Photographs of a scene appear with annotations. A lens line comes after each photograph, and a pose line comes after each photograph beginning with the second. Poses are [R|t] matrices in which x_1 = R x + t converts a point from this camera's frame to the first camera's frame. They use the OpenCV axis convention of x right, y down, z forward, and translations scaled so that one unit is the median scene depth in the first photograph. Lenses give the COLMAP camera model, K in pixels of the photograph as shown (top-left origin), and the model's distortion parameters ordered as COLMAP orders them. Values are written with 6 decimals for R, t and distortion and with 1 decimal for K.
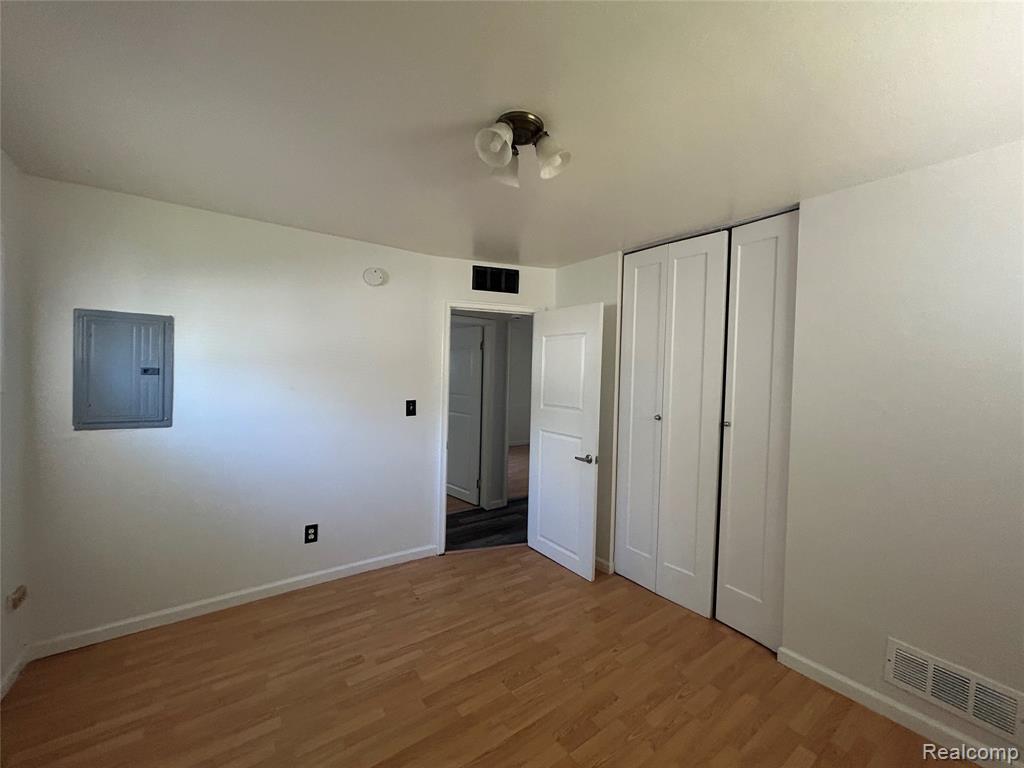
lens RADIAL K [[411.6, 0, 513.2], [0, 411.6, 382.5], [0, 0, 1]] dist [-0.000532, -0.000115]
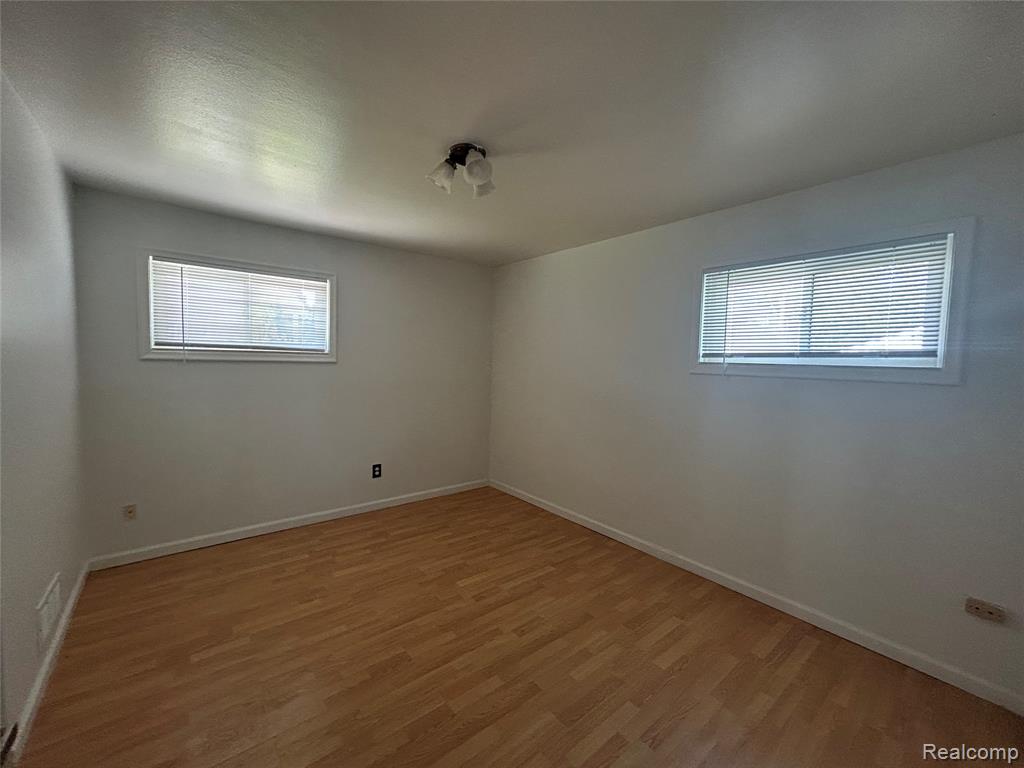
lens RADIAL K [[411.6, 0, 513.2], [0, 411.6, 382.5], [0, 0, 1]] dist [-0.000532, -0.000115]
pose [[-0.997499, -0.035426, -0.061169, -0.076871], [-0.040661, 0.995416, 0.086571, -0.020986], [0.057821, 0.088842, -0.994366, 1.978313]]
